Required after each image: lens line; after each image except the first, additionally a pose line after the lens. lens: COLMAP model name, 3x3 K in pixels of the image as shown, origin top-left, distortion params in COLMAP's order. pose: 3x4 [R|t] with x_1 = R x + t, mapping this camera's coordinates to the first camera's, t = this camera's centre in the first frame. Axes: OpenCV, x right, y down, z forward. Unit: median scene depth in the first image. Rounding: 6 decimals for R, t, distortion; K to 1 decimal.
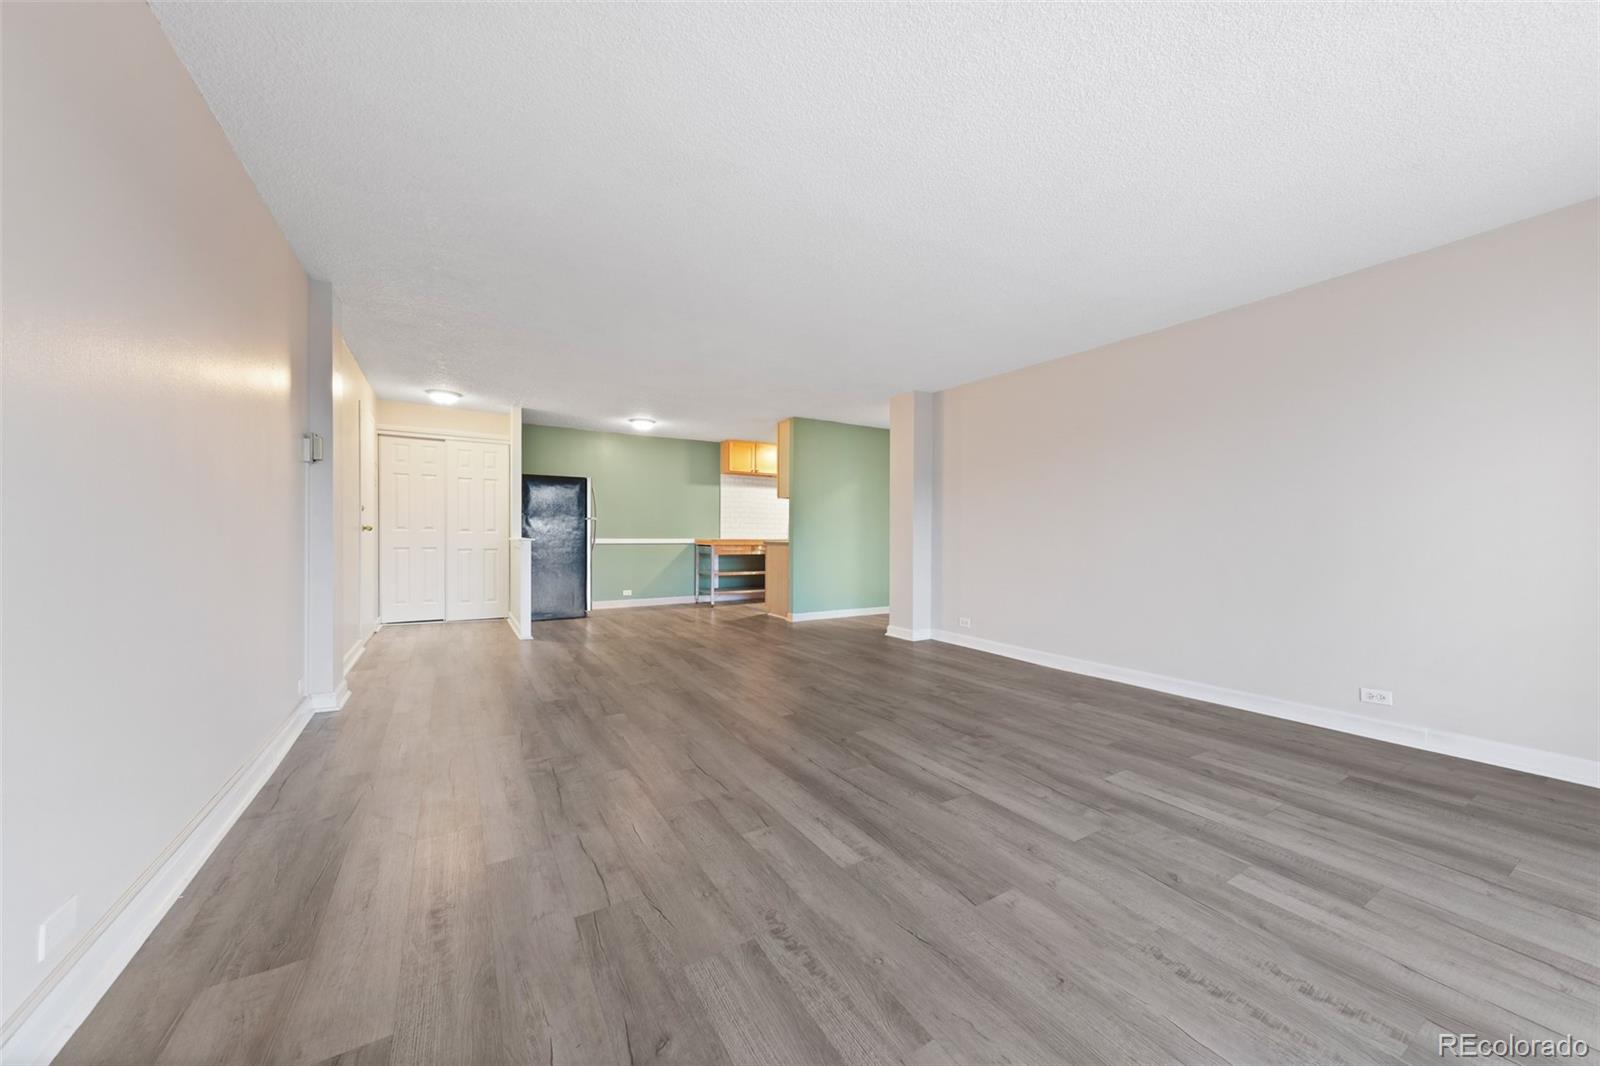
lens RADIAL K [[571.2, 0, 808.0], [0, 571.2, 540.2], [0, 0, 1]] dist [-0.000641, 0.001839]
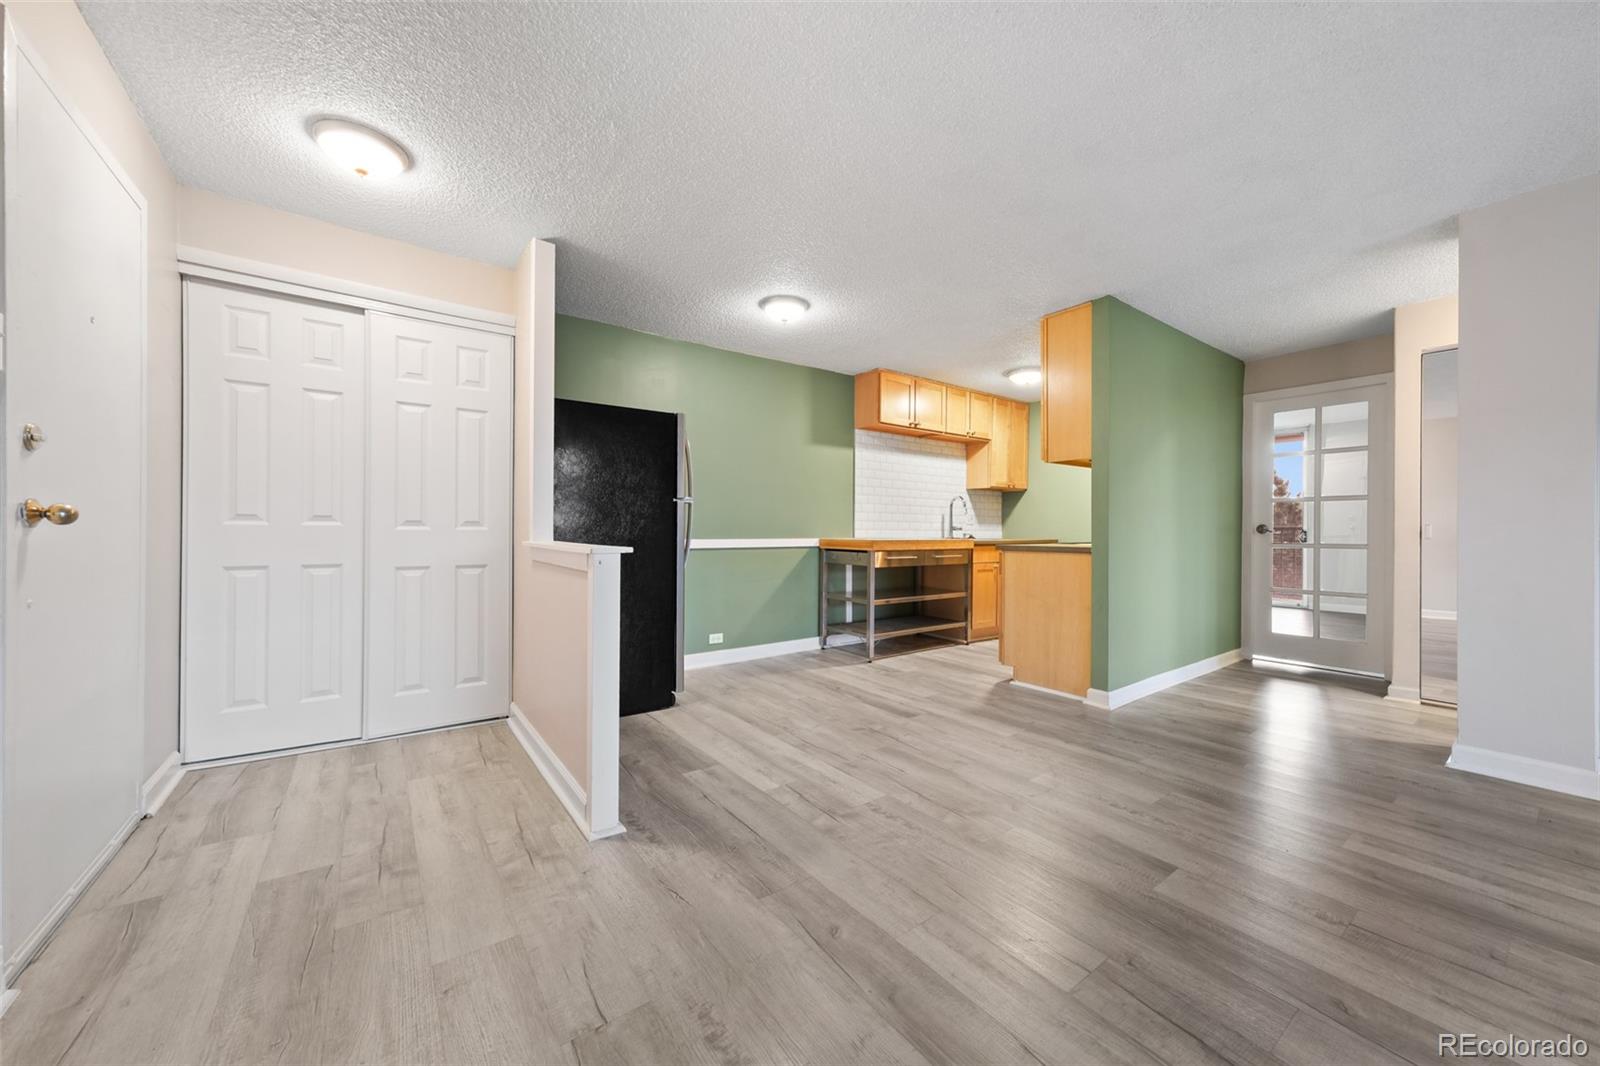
lens RADIAL K [[571.2, 0, 804.4], [0, 571.2, 532.8], [0, 0, 1]] dist [-0.000641, 0.001839]
pose [[0.997026, -0.003200, 0.076998, -0.326034], [0.003645, 0.999977, -0.005645, -0.006668], [-0.076978, 0.005908, 0.997015, 0.526116]]
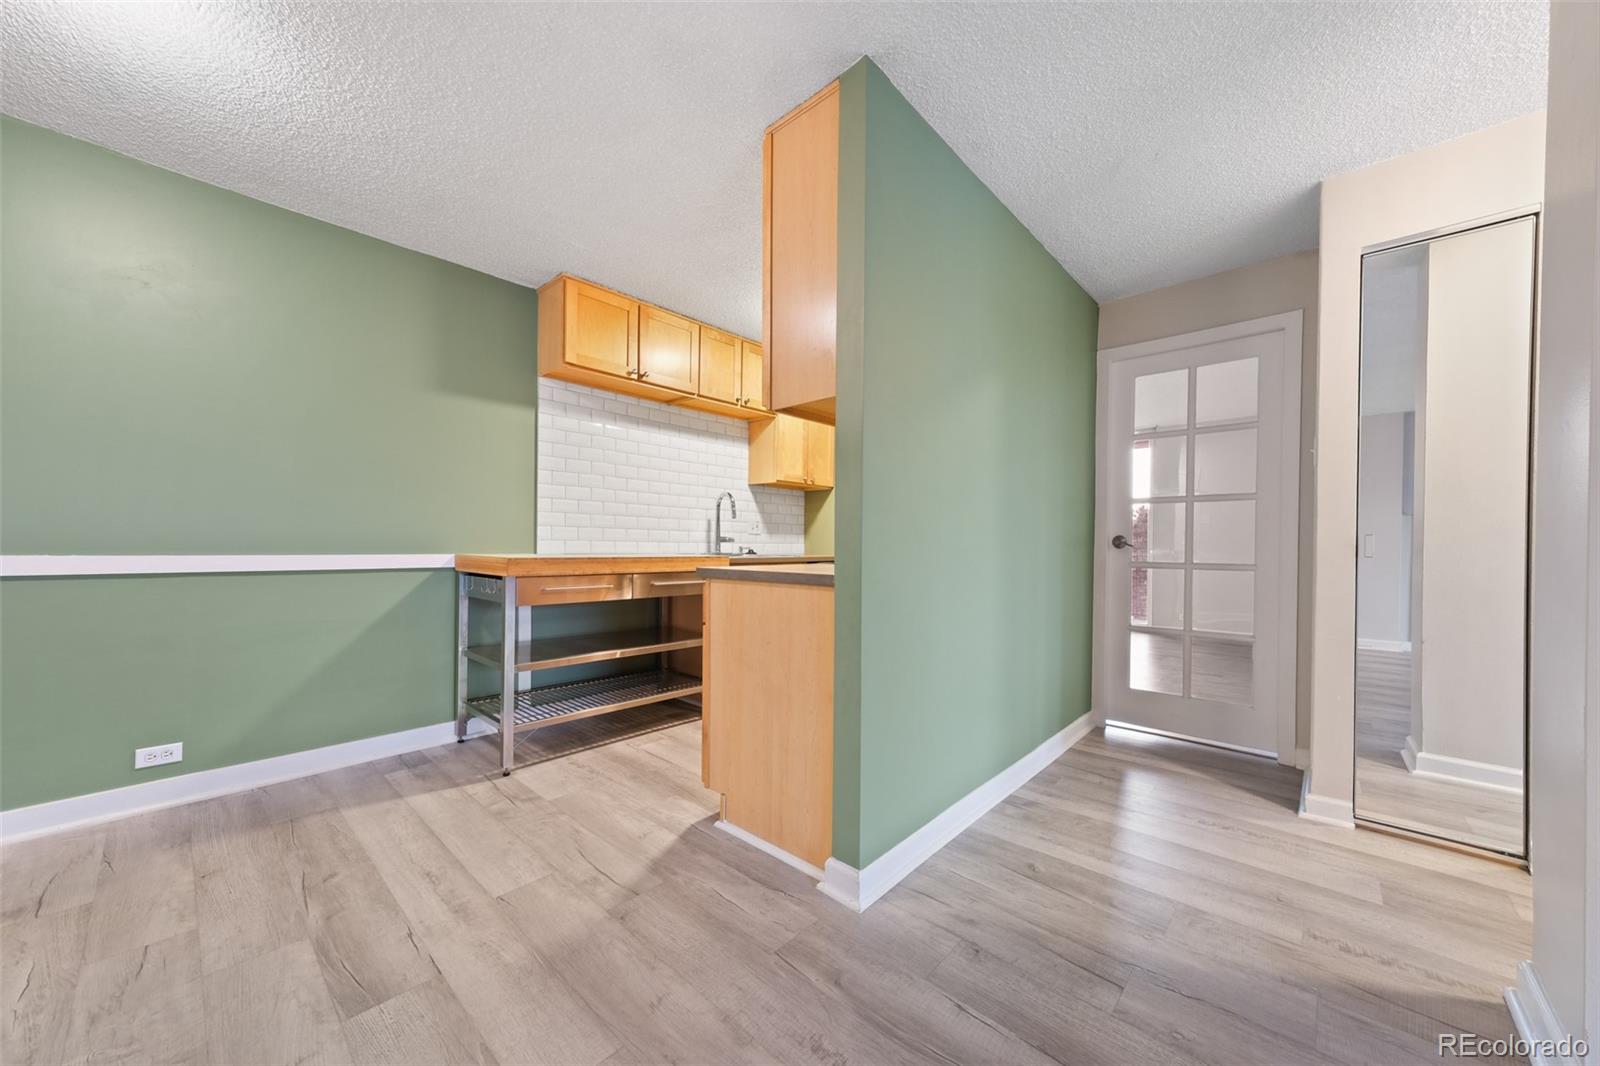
lens RADIAL K [[571.2, 0, 799.6], [0, 571.2, 548.5], [0, 0, 1]] dist [-0.000641, 0.001839]
pose [[0.964264, 0.000915, 0.264941, -0.112911], [-0.000392, 0.999998, -0.002028, -0.006734], [-0.264943, 0.001851, 0.964262, 0.774612]]
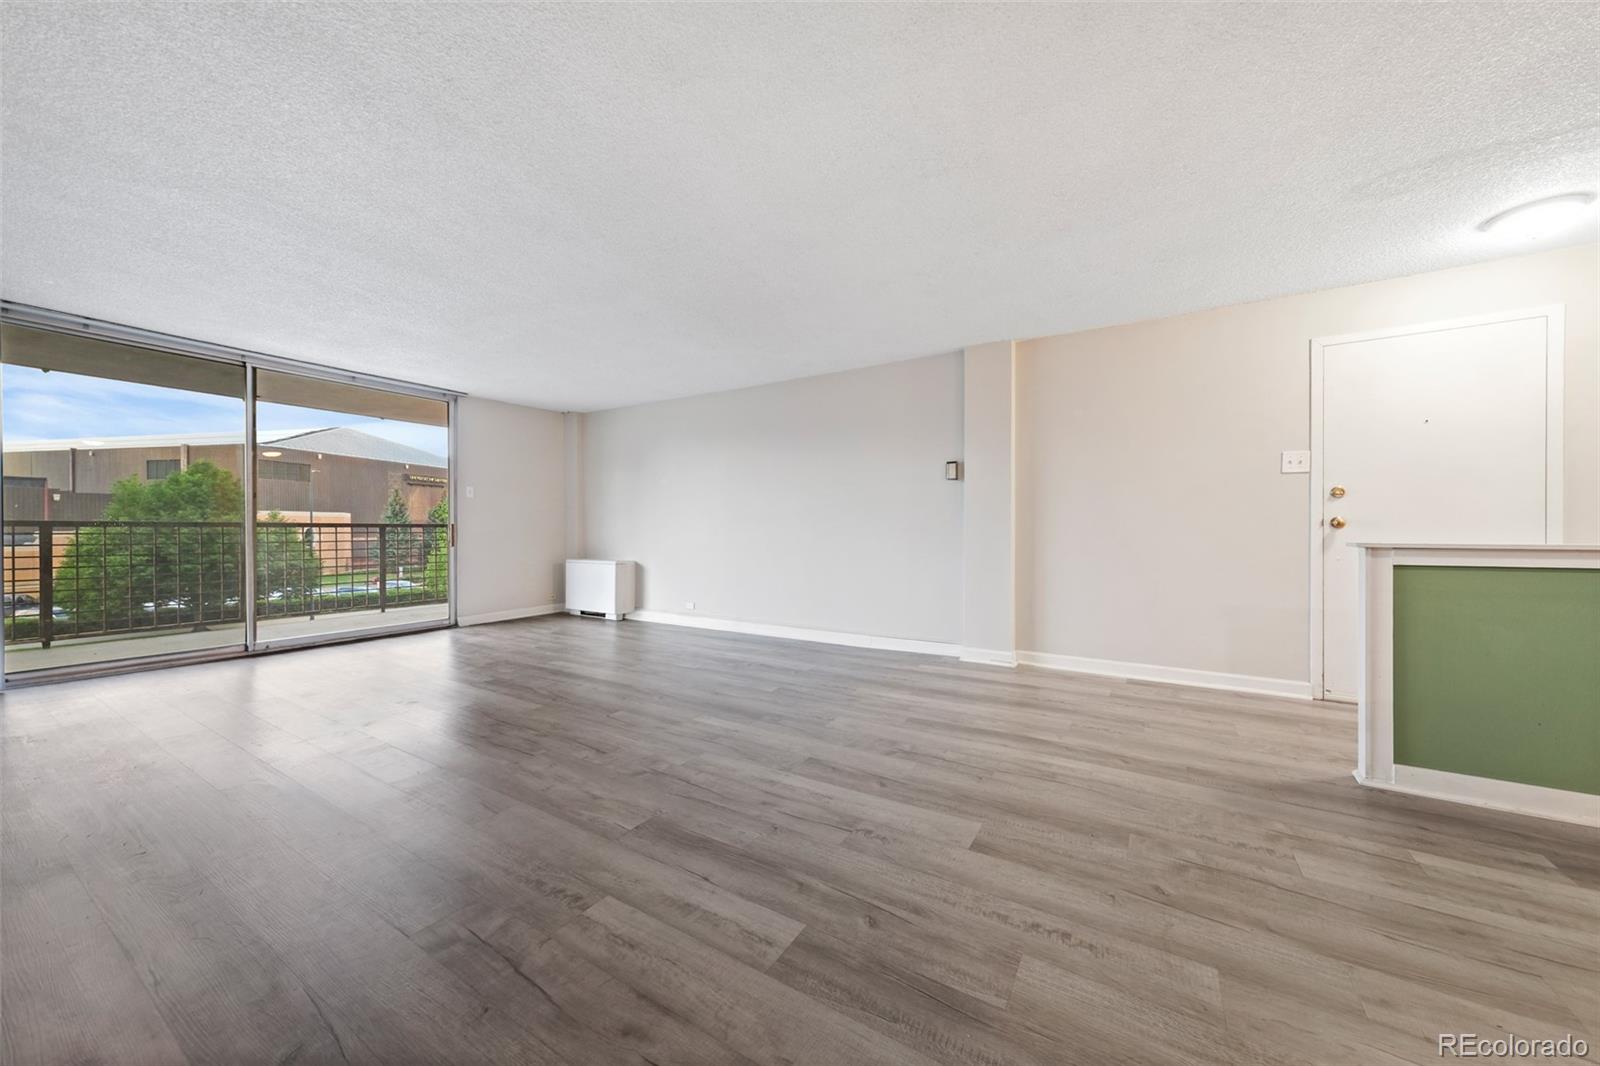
lens RADIAL K [[571.2, 0, 800.8], [0, 571.2, 526.6], [0, 0, 1]] dist [-0.000641, 0.001839]
pose [[-0.894927, -0.004518, -0.446190, 0.057186], [-0.005633, 0.999983, 0.001172, -0.008608], [0.446177, 0.003562, -0.894937, 0.980879]]
